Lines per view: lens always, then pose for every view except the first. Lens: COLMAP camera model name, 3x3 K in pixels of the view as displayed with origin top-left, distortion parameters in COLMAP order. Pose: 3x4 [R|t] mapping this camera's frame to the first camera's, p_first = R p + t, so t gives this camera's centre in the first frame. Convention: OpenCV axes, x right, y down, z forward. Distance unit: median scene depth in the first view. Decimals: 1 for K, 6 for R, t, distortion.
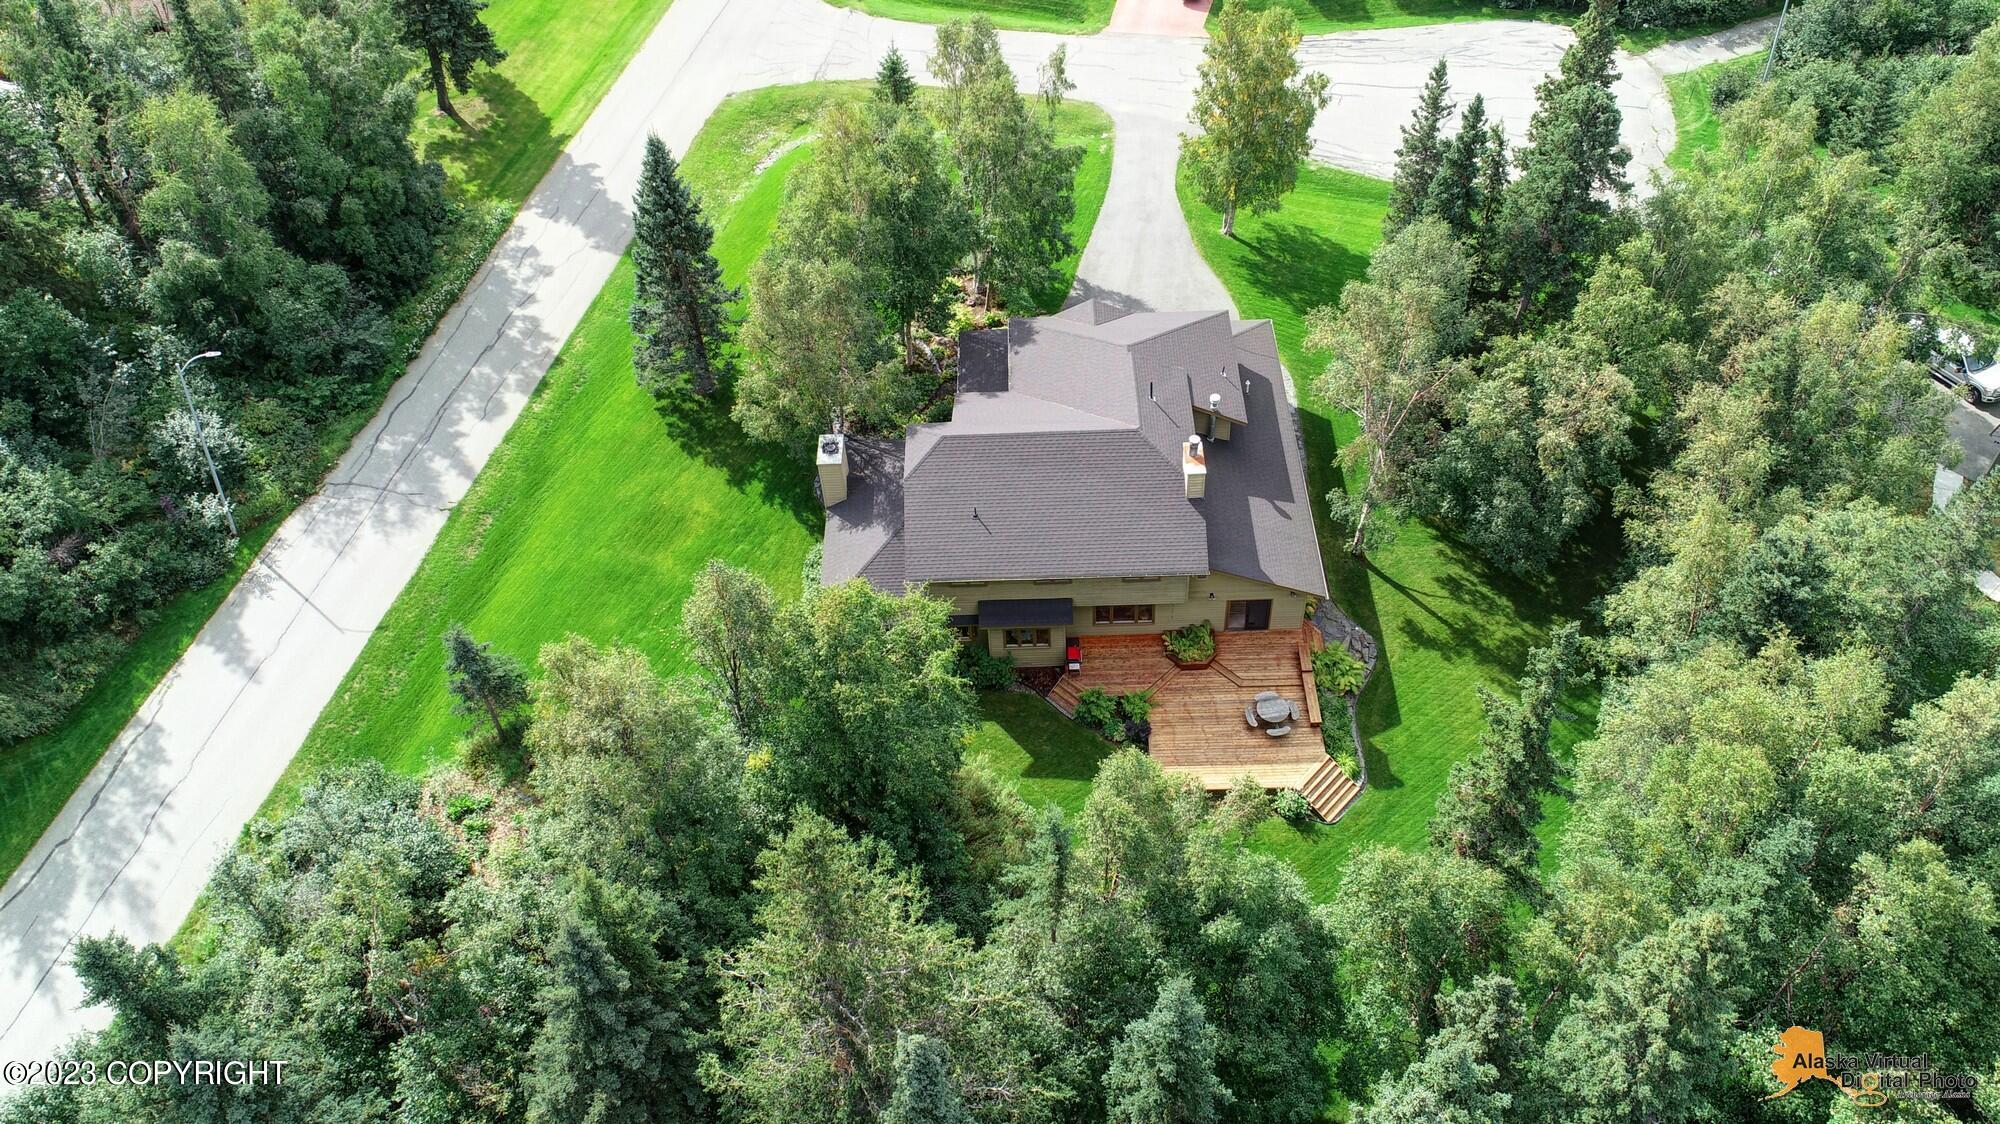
lens RADIAL K [[1491.2, 0, 1005.3], [0, 1491.2, 514.4], [0, 0, 1]] dist [-0.005630, -0.005131]
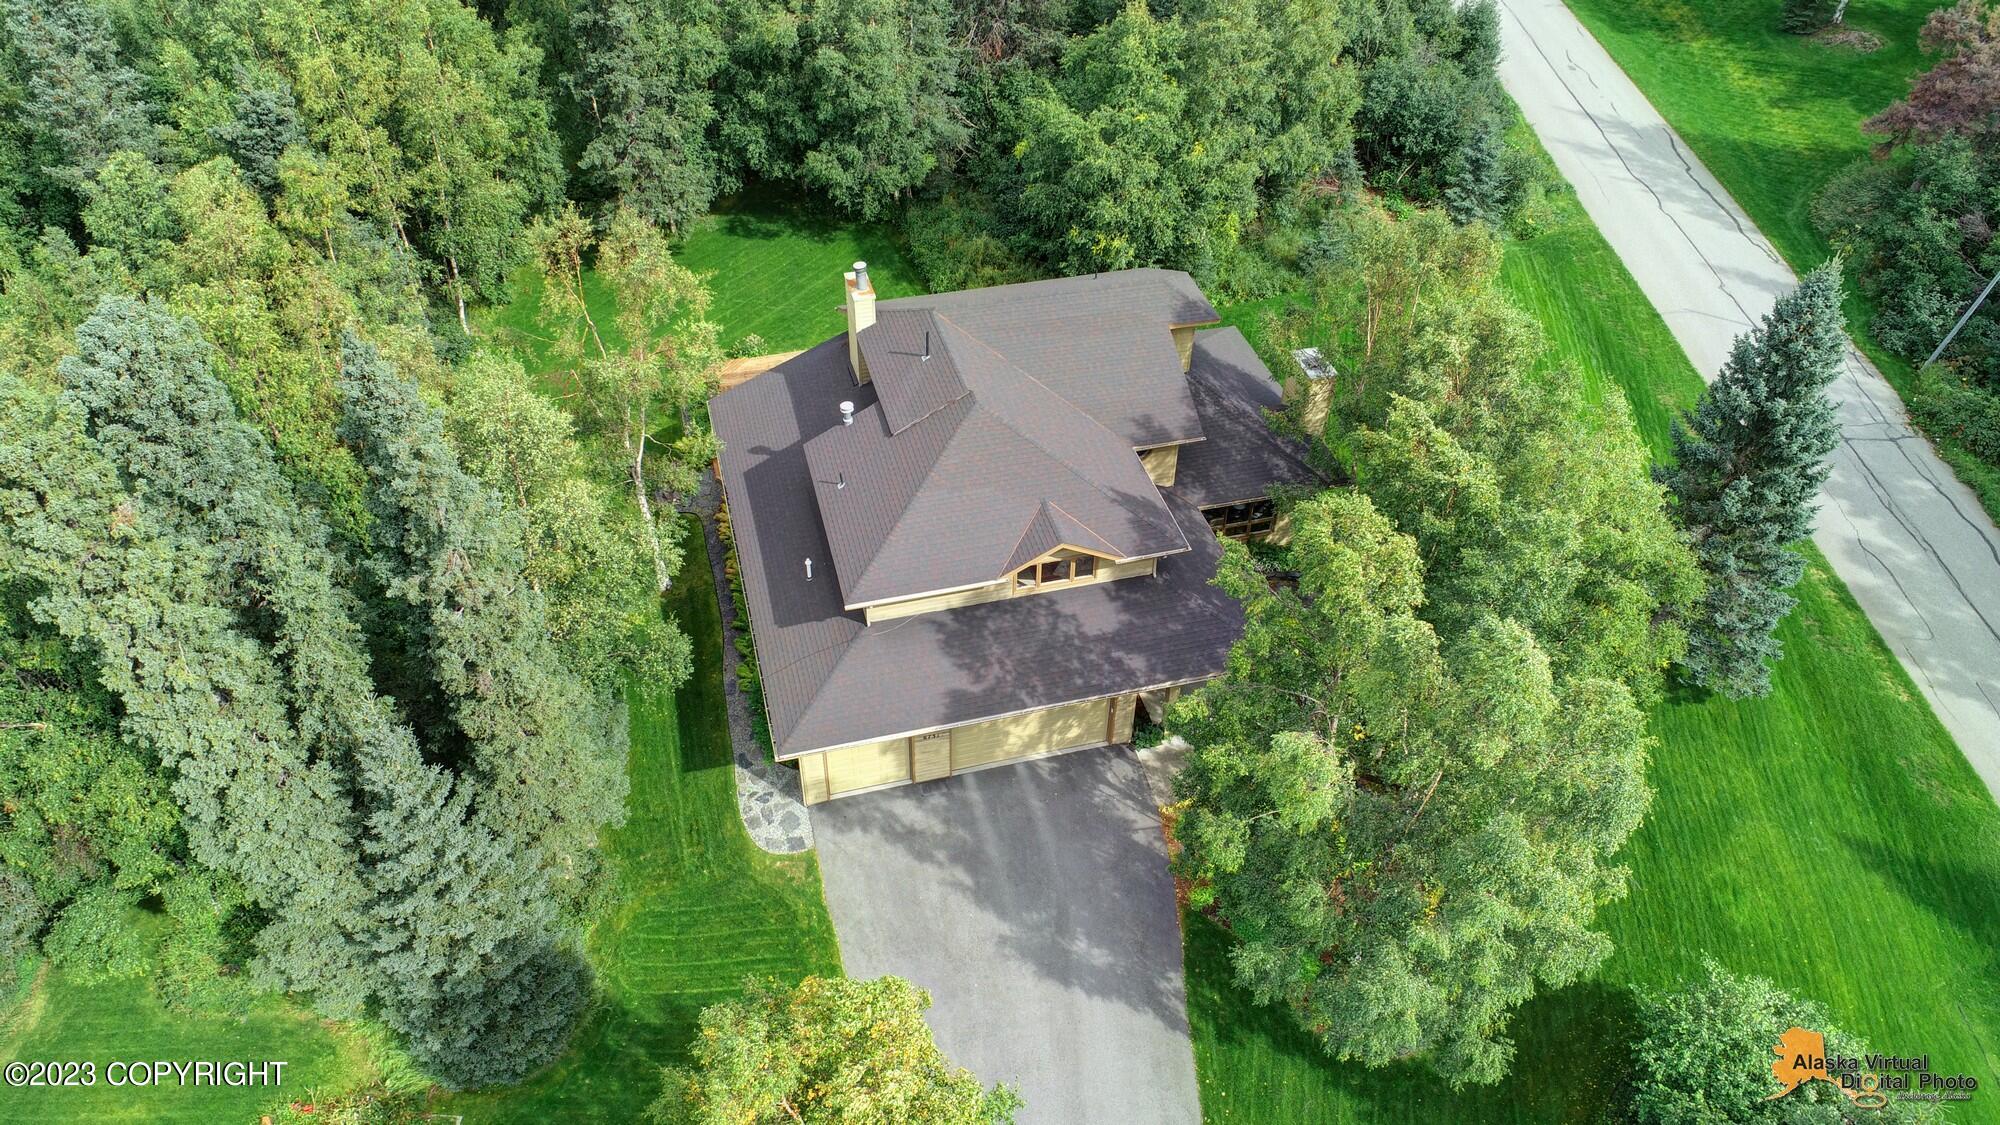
lens RADIAL K [[1356.1, 0, 993.1], [0, 1356.1, 565.7], [0, 0, 1]] dist [-0.001173, -0.001584]
pose [[-0.969242, 0.182731, -0.164863, 0.174004], [-0.163102, 0.024728, 0.986299, -0.667505], [0.184305, 0.982852, 0.005836, 0.961716]]
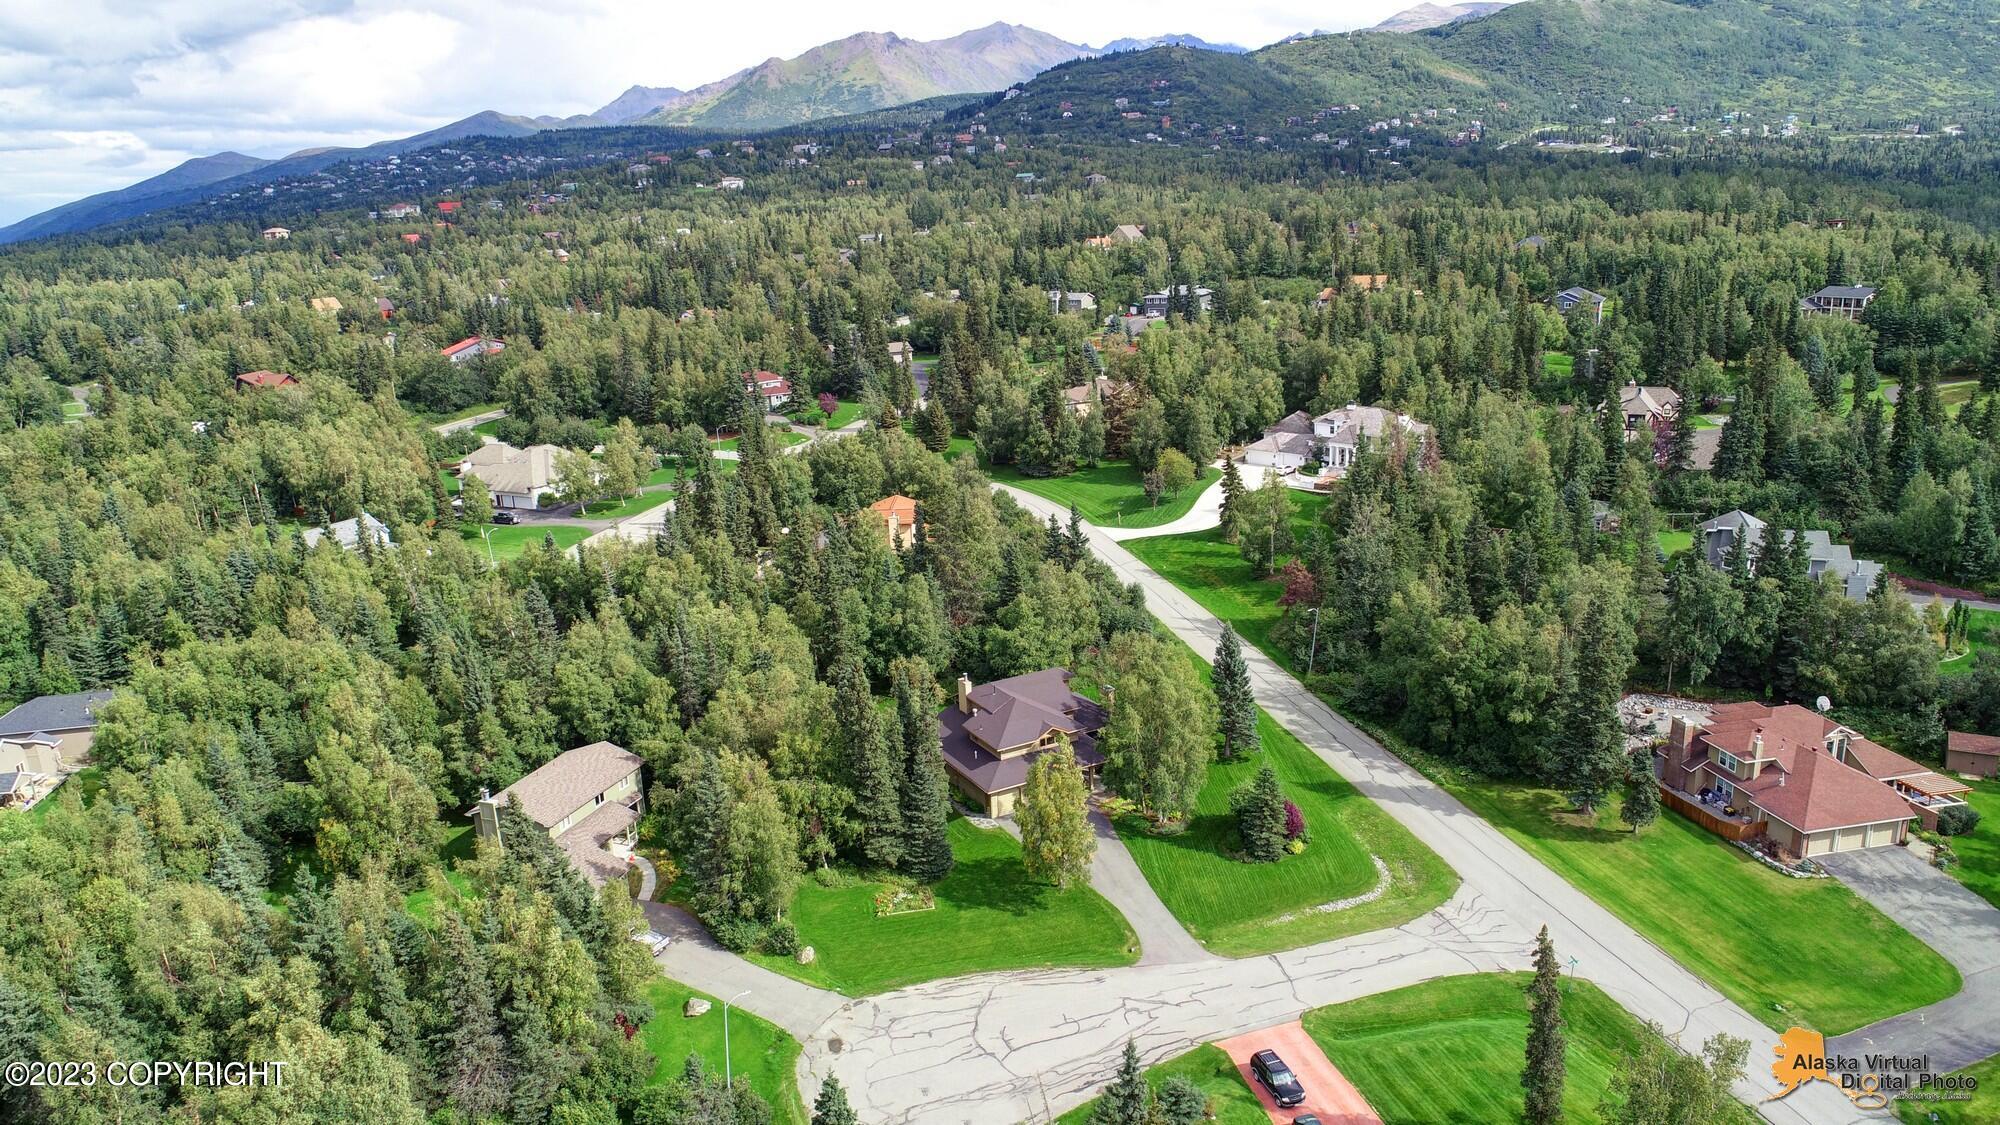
lens RADIAL K [[1387.5, 0, 1008.7], [0, 1387.5, 571.8], [0, 0, 1]] dist [-0.004886, -0.005014]
pose [[-0.876047, 0.204440, -0.436745, 0.900738], [-0.297939, 0.482677, 0.823563, -1.800792], [0.379176, 0.851603, -0.361937, 1.445568]]
